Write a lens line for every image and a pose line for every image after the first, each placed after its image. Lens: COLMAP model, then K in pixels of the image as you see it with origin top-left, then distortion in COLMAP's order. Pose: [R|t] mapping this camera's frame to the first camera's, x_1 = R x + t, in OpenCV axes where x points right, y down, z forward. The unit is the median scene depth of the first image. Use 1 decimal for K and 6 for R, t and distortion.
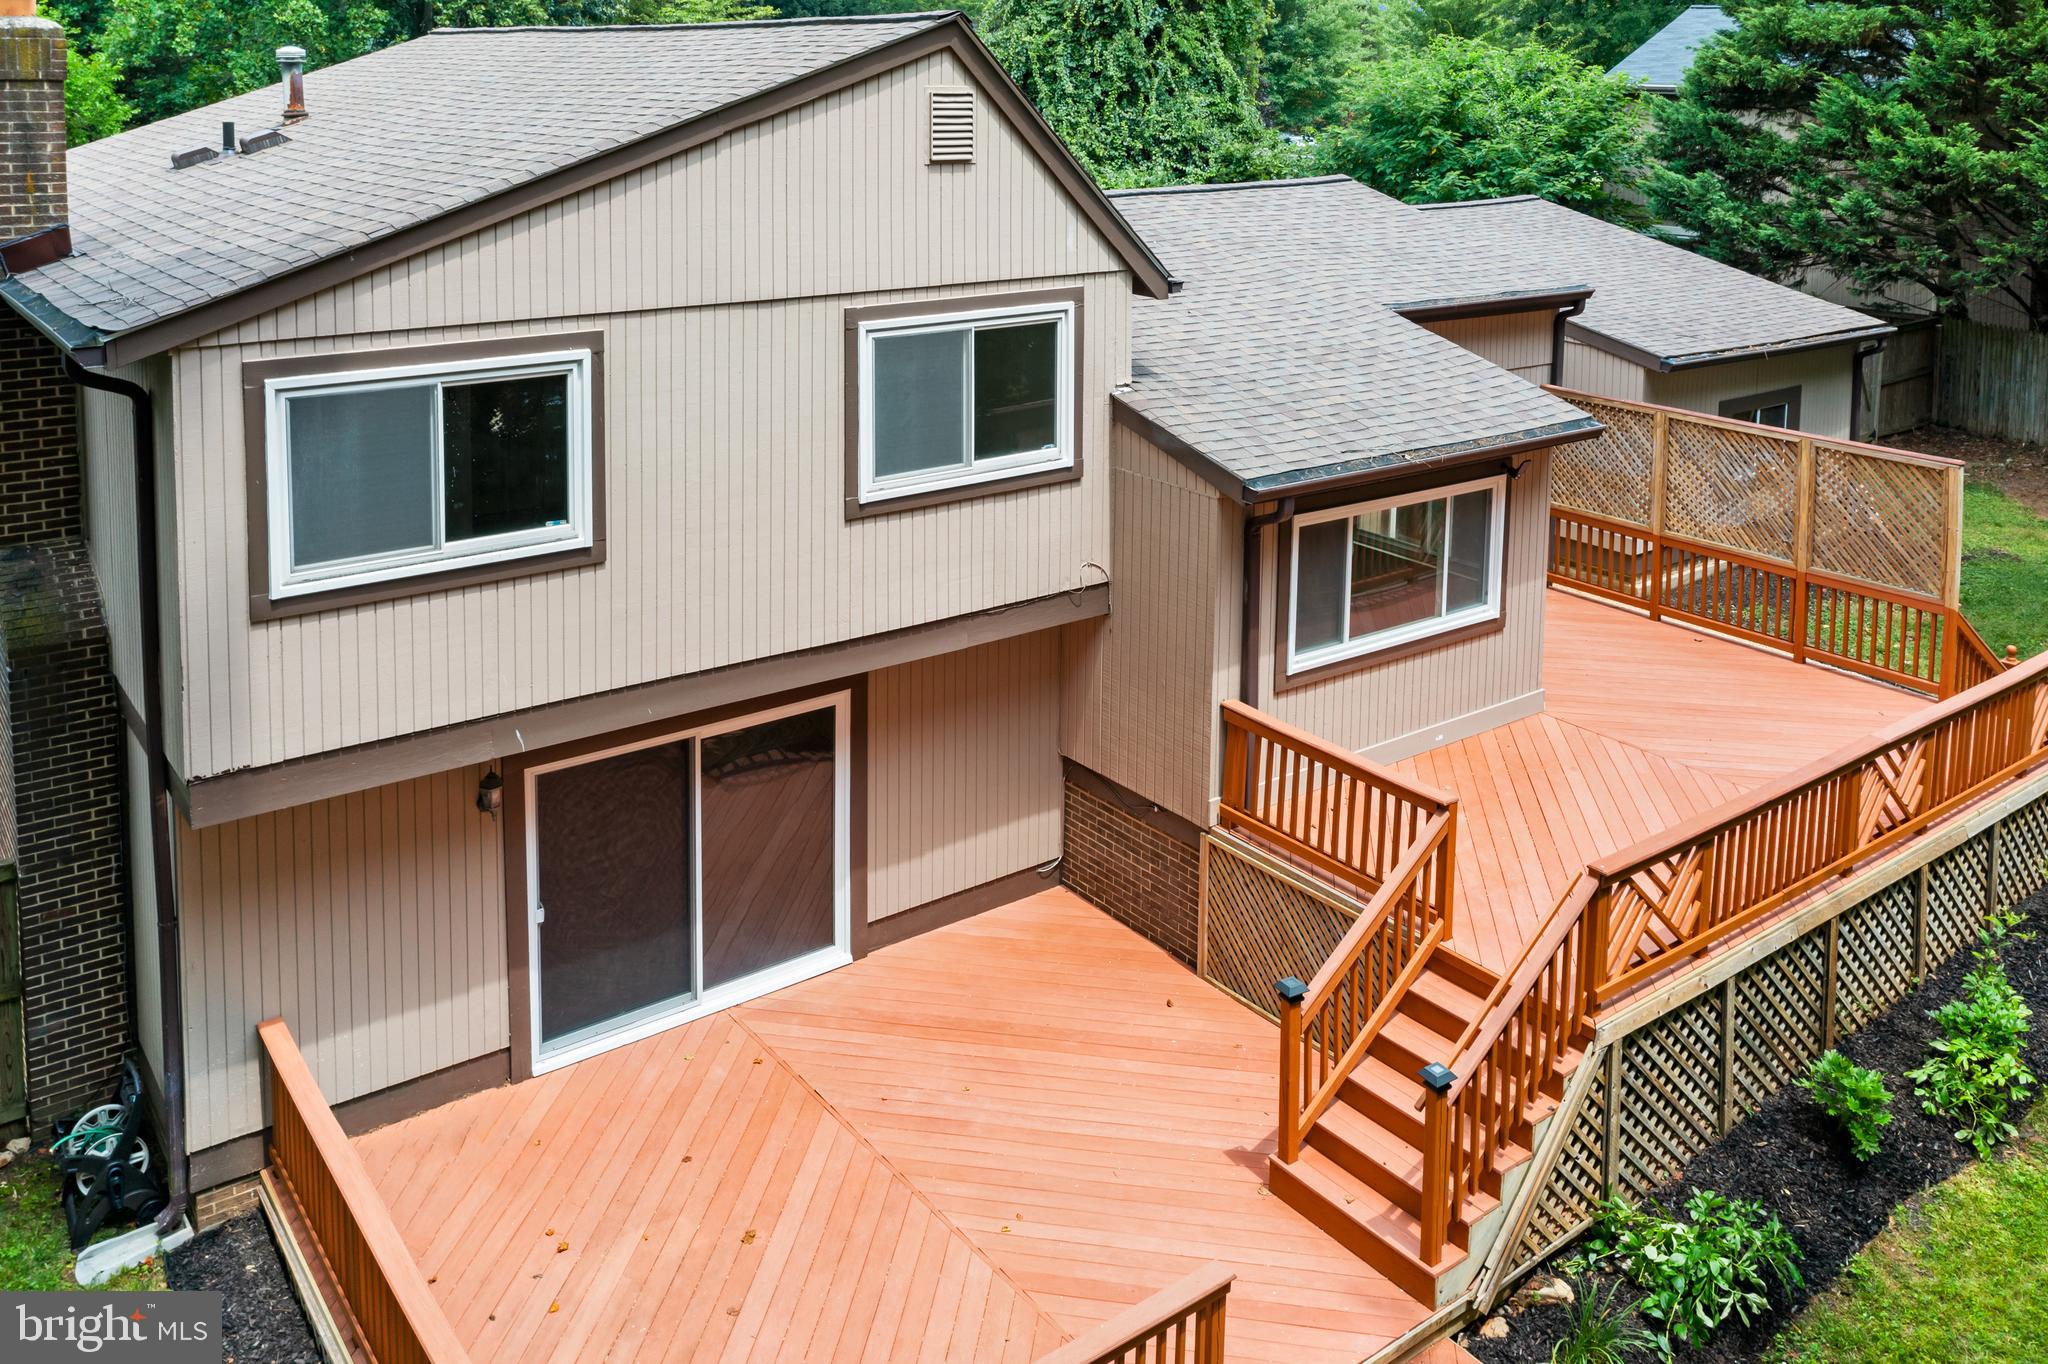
lens RADIAL K [[1698.4, 0, 1006.8], [0, 1698.4, 637.3], [0, 0, 1]] dist [-0.021208, 0.000722]
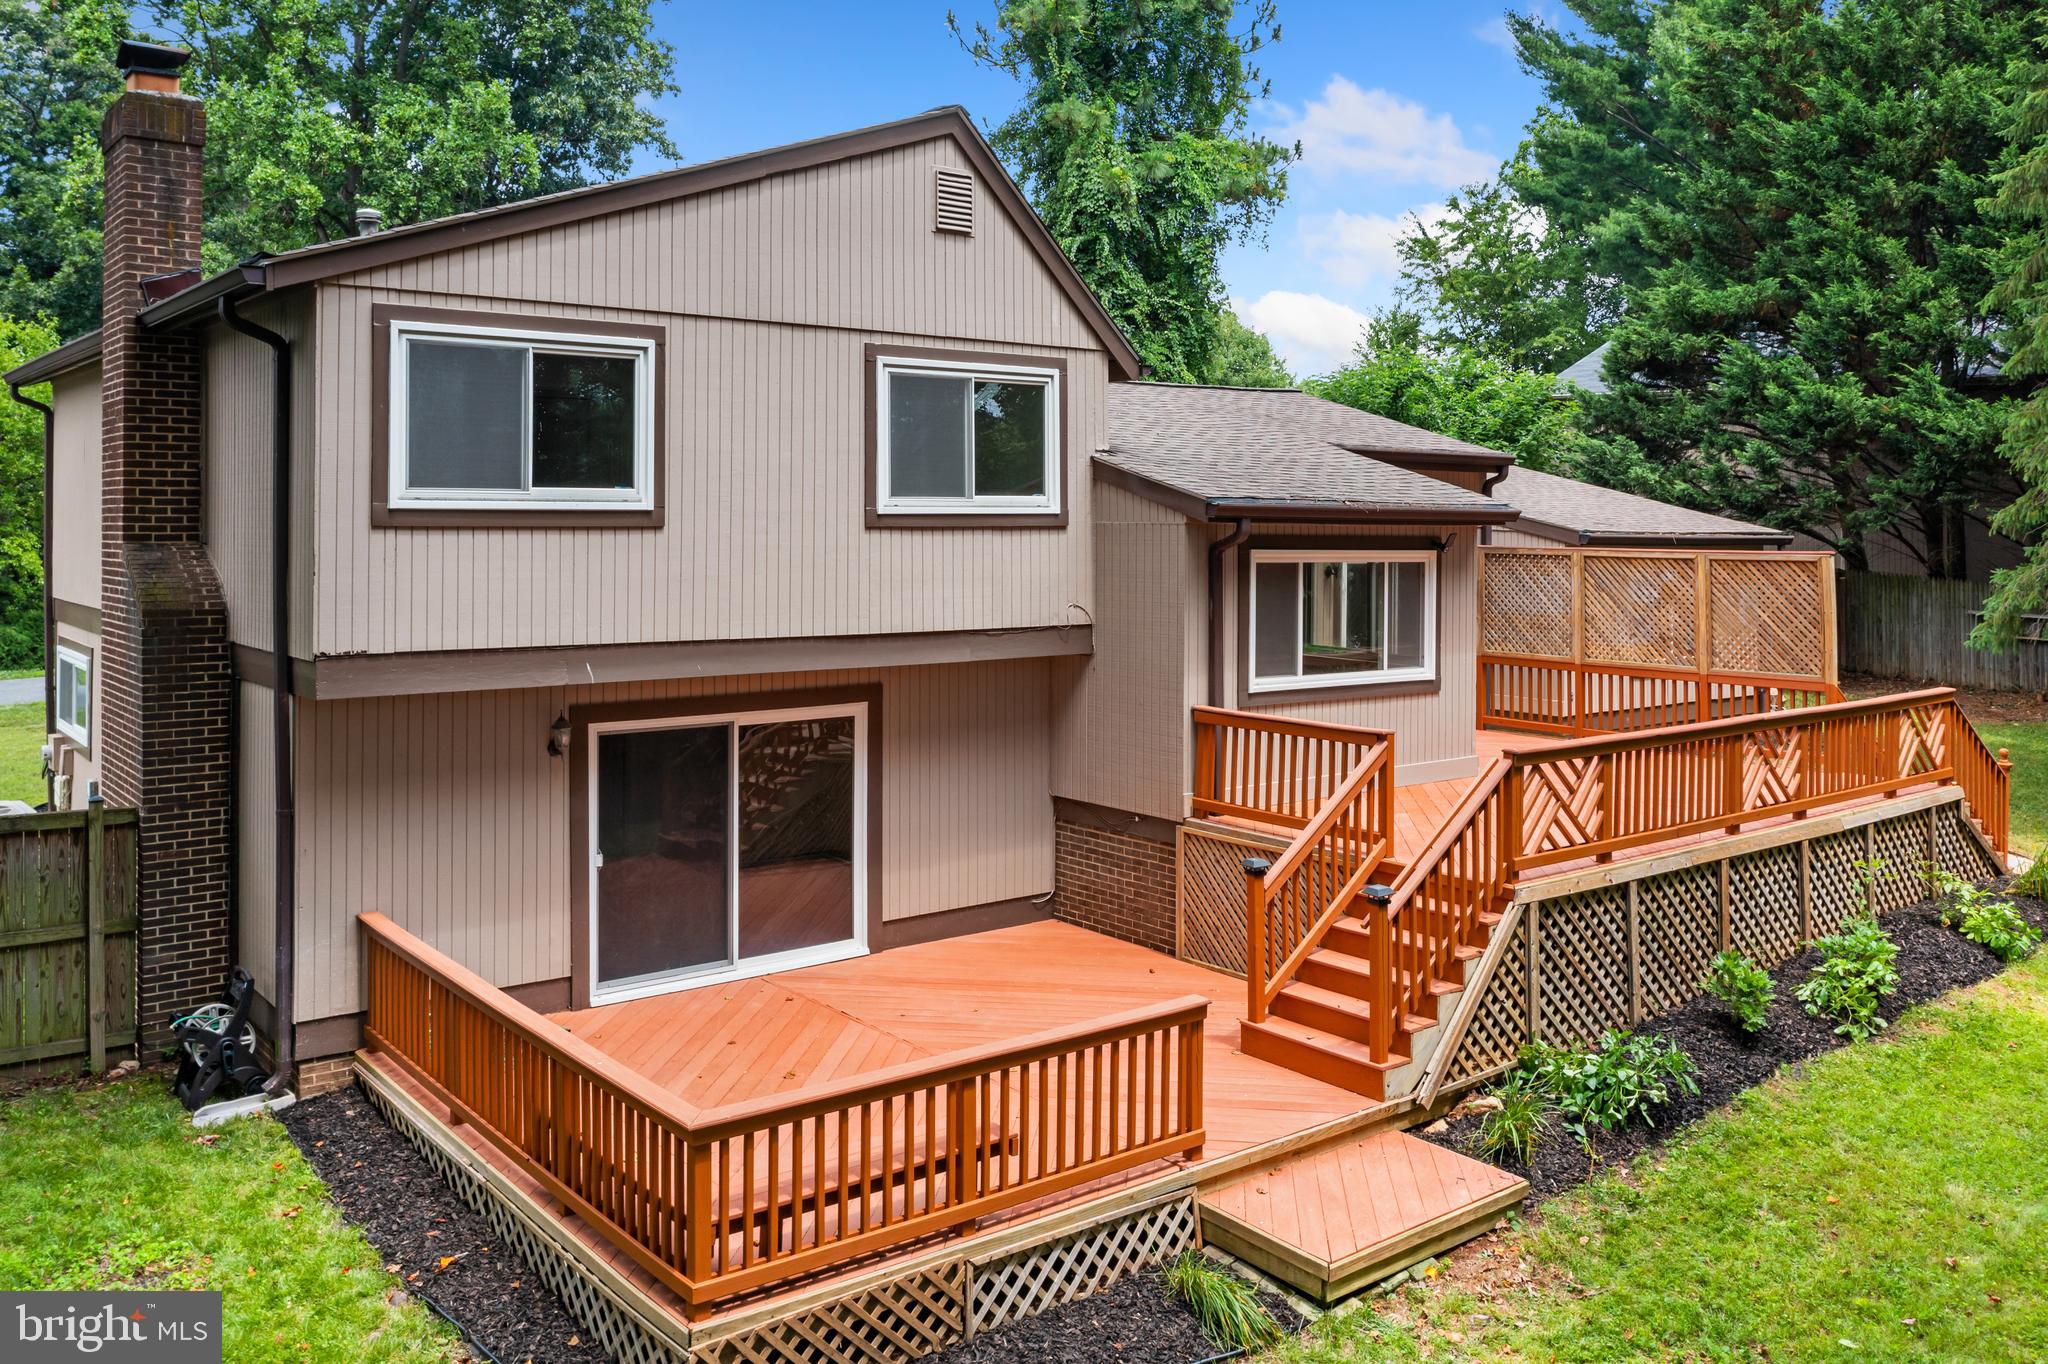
lens RADIAL K [[1691.2, 0, 1028.3], [0, 1691.2, 946.9], [0, 0, 1]] dist [-0.021537, -0.000060]
pose [[0.999599, -0.010696, 0.026222, -0.017798], [0.012707, 0.996892, -0.077749, 0.320824], [-0.025309, 0.078051, 0.996628, -0.137630]]
